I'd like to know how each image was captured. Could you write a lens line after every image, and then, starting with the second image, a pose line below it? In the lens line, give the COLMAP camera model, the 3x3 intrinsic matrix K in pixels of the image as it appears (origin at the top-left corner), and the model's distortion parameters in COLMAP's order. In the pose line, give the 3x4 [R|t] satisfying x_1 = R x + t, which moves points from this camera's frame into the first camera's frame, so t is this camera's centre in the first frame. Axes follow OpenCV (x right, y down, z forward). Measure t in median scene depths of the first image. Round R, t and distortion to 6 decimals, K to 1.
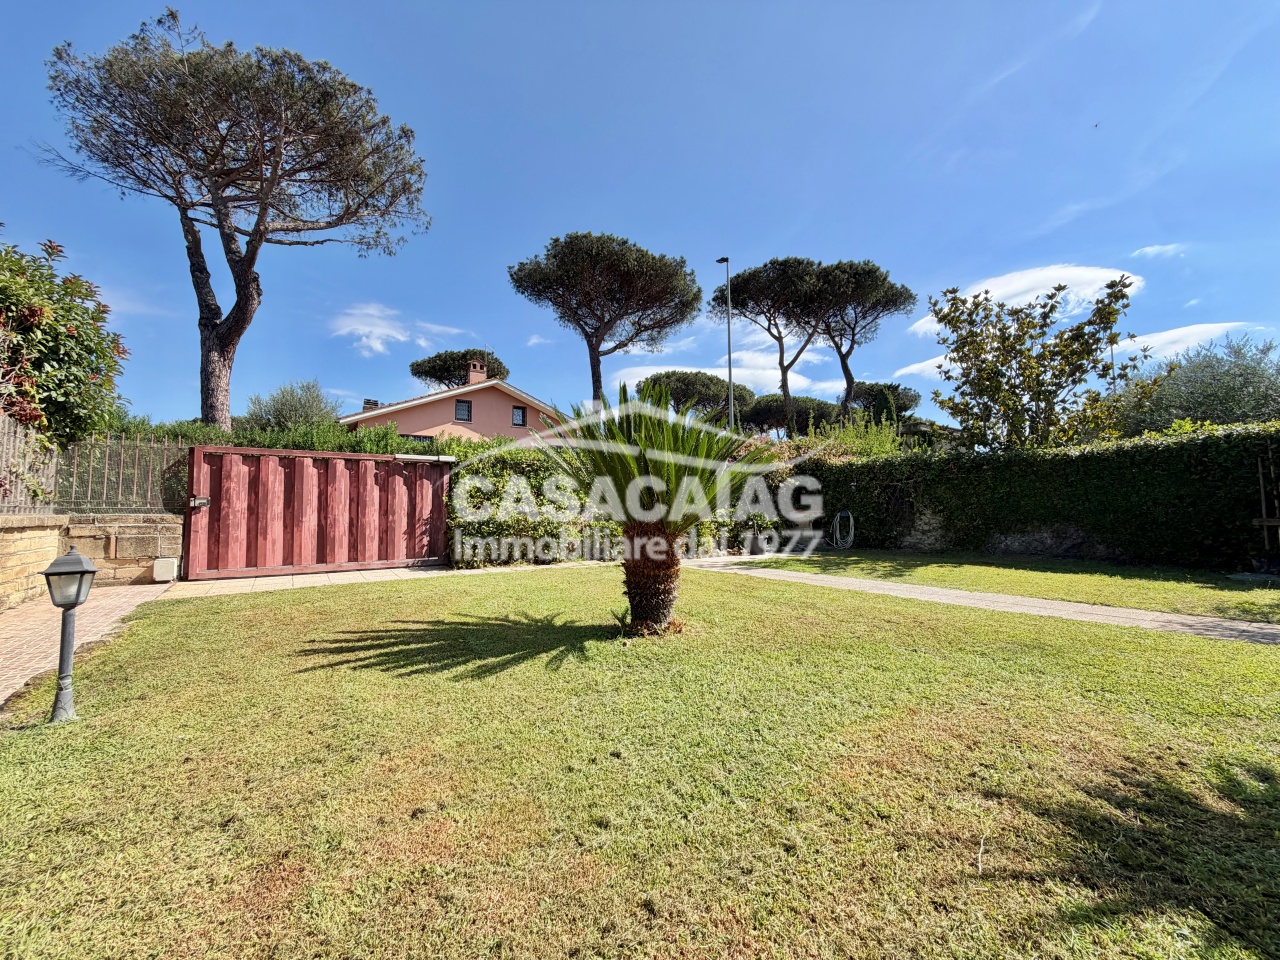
lens RADIAL K [[510.5, 0, 631.2], [0, 510.5, 477.4], [0, 0, 1]] dist [-0.000072, 0.000312]
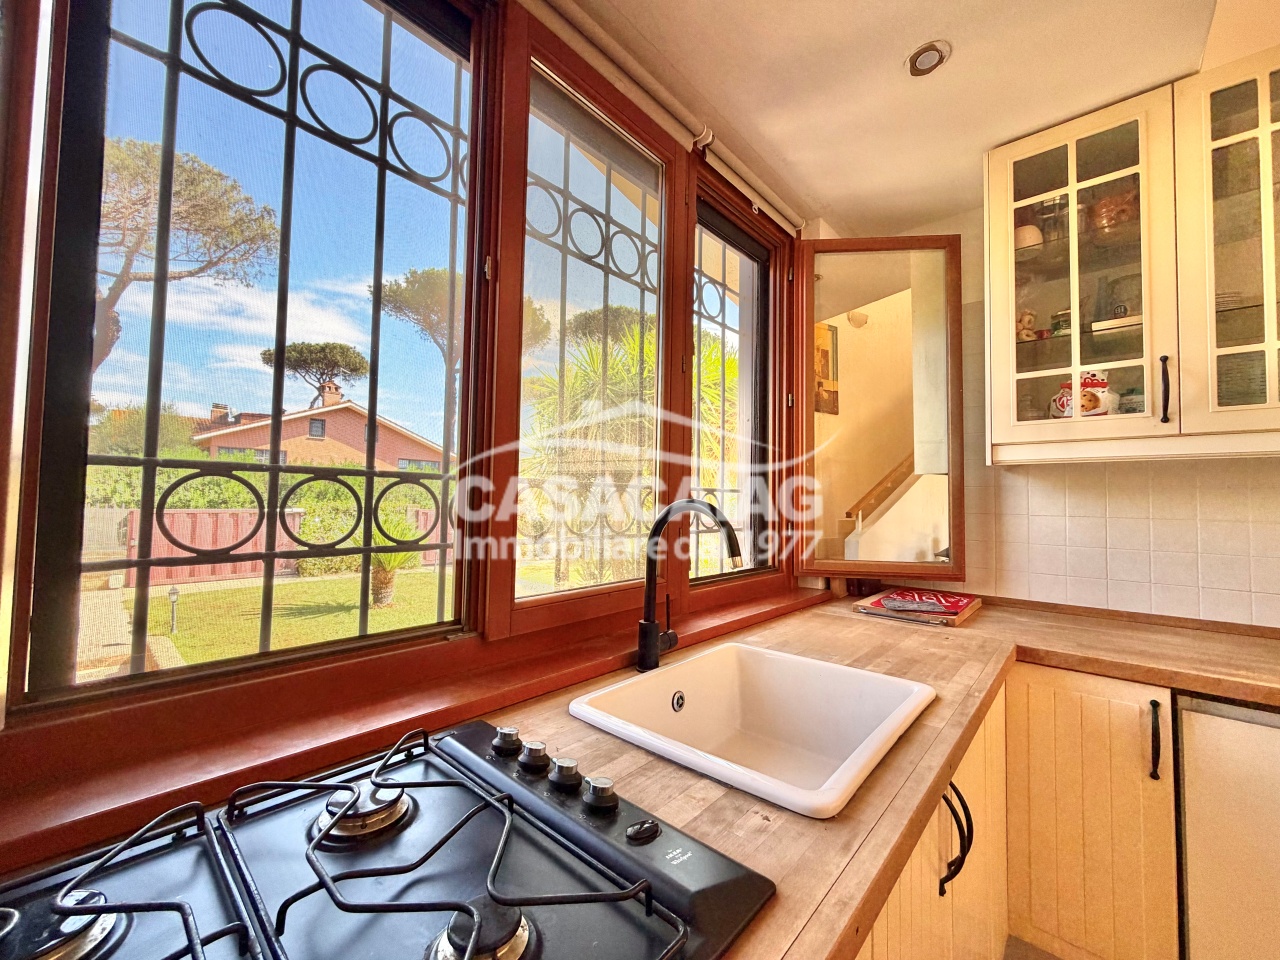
lens RADIAL K [[510.5, 0, 636.7], [0, 510.5, 479.6], [0, 0, 1]] dist [-0.000072, 0.000312]
pose [[0.971932, 0.033315, 0.232891, 0.070323], [-0.041025, 0.998756, 0.028340, -0.050273], [-0.231657, -0.037098, 0.972090, -0.190943]]
